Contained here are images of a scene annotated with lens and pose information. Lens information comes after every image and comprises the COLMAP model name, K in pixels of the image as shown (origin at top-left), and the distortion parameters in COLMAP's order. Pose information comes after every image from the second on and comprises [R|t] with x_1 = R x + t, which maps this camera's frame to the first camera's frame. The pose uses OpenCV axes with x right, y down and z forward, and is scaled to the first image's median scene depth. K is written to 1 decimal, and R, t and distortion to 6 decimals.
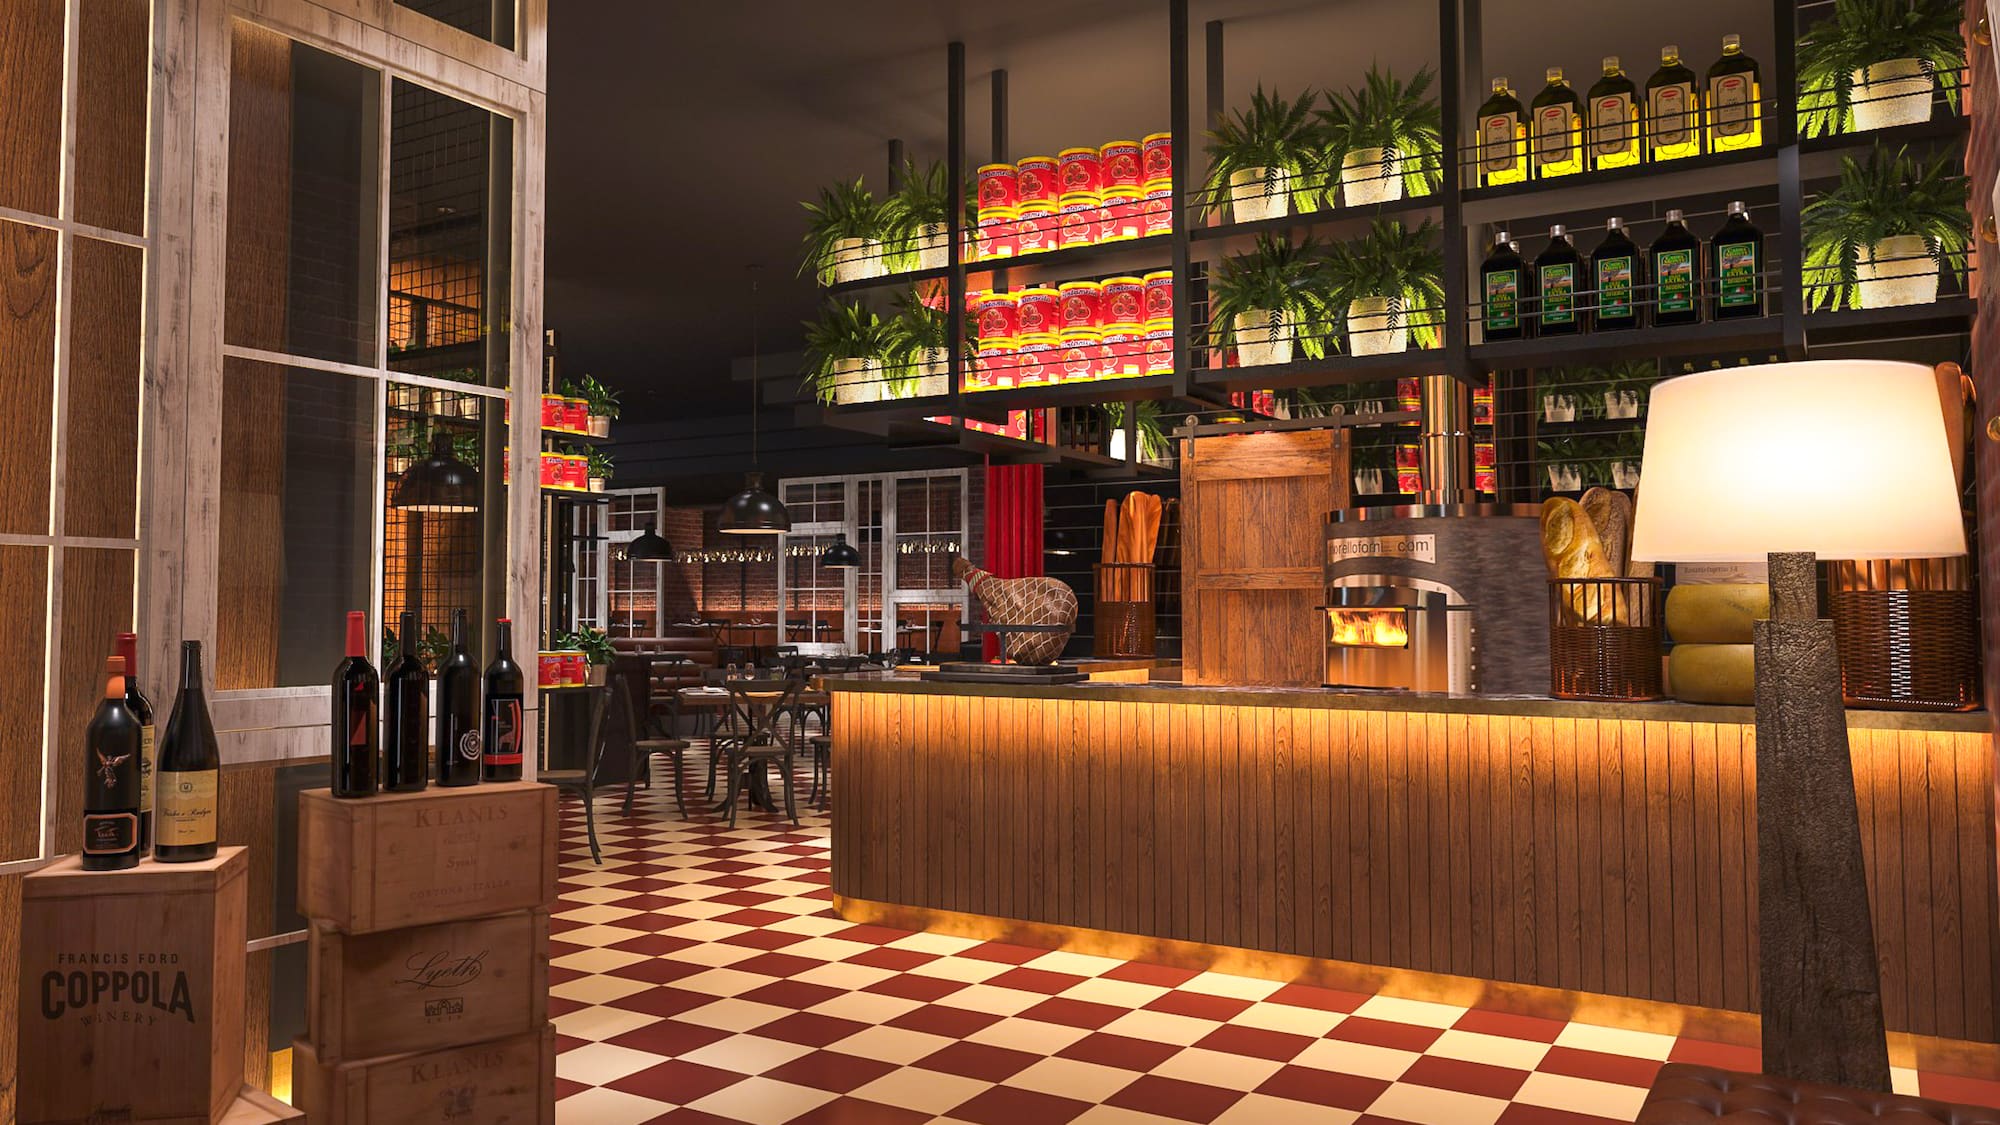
lens RADIAL K [[1389.4, 0, 1004.1], [0, 1389.4, 527.9], [0, 0, 1]] dist [0.002978, -0.001119]
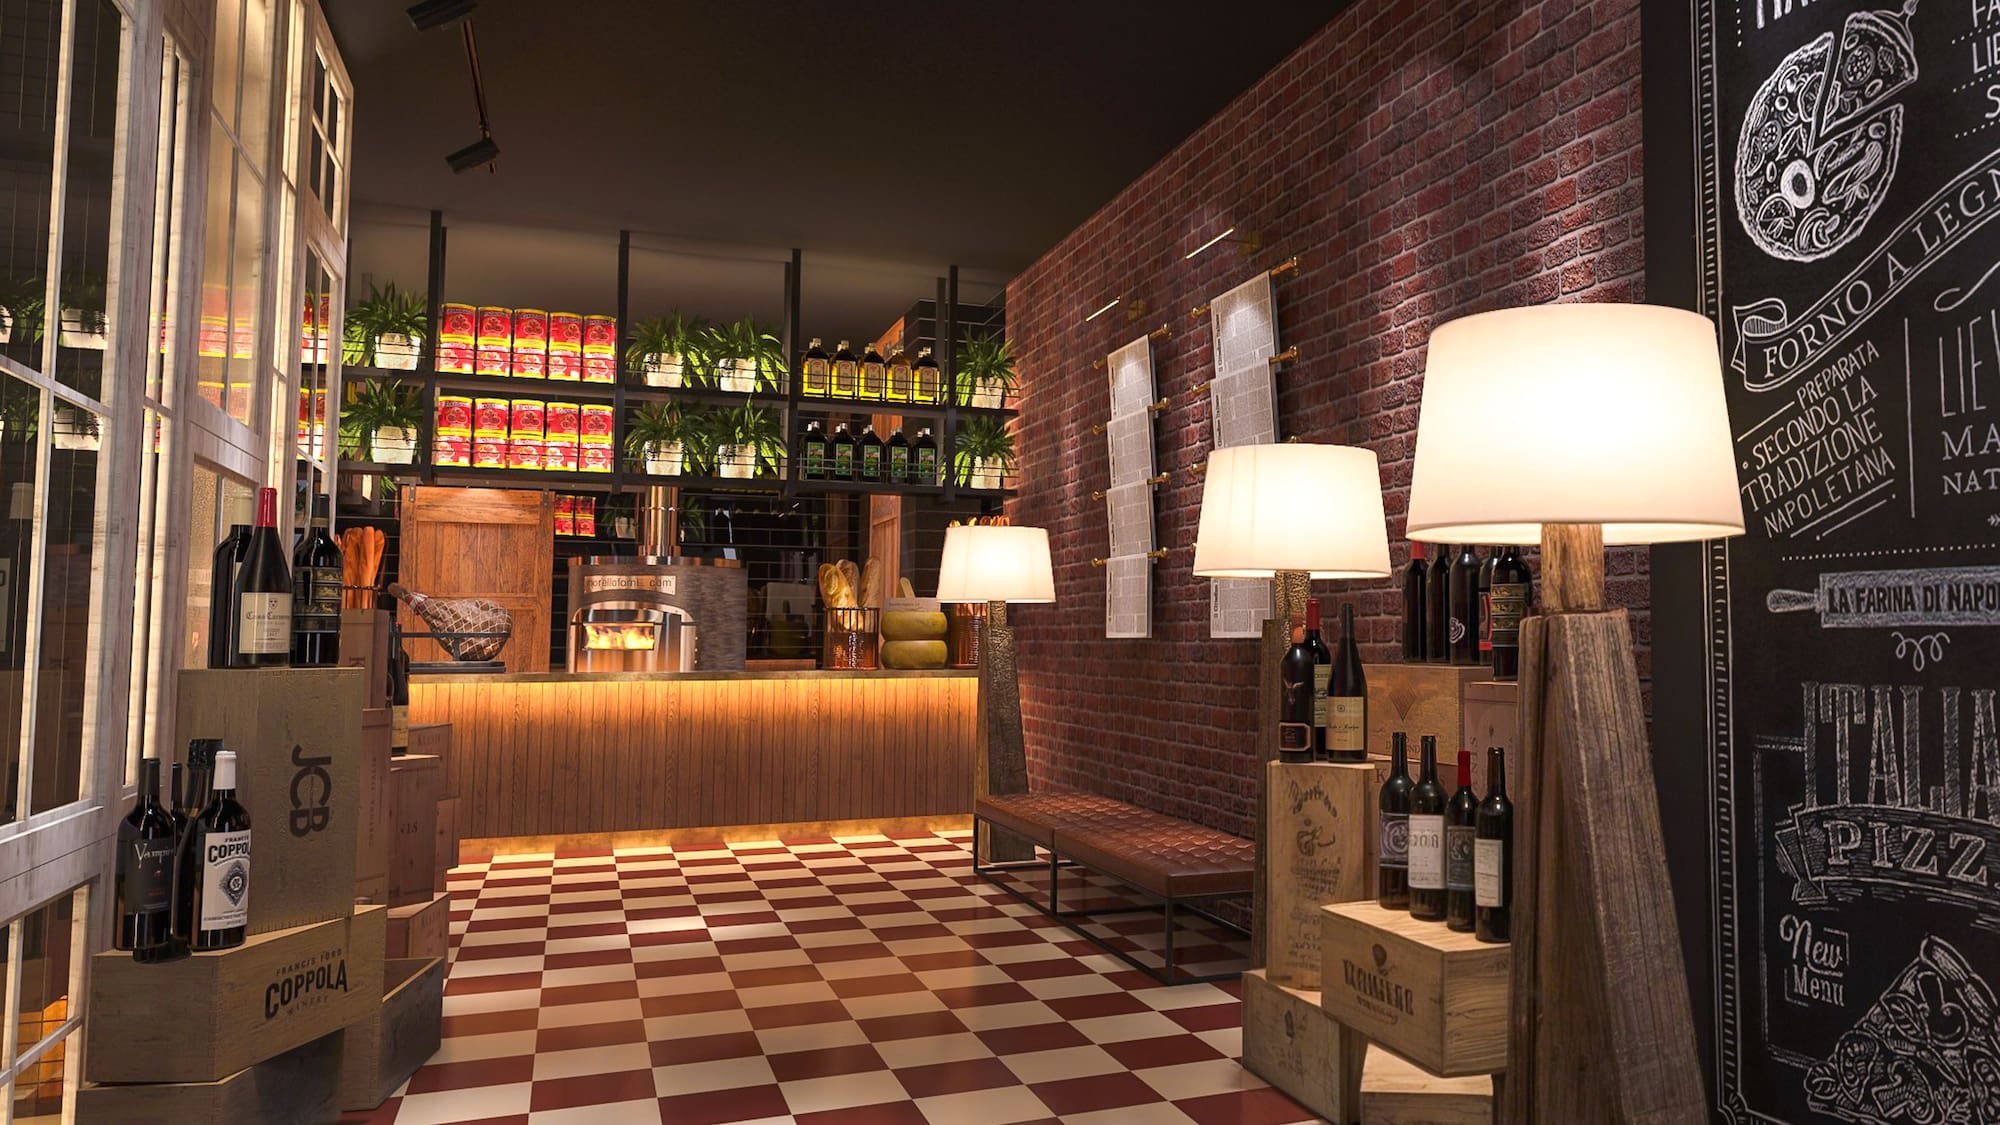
lens RADIAL K [[1389.4, 0, 1004.1], [0, 1389.4, 527.9], [0, 0, 1]] dist [0.002978, -0.001119]
pose [[0.679358, 0.059134, 0.731420, -0.682233], [-0.047130, 0.998206, -0.036928, -0.010709], [-0.732292, -0.009384, 0.680926, -0.378716]]
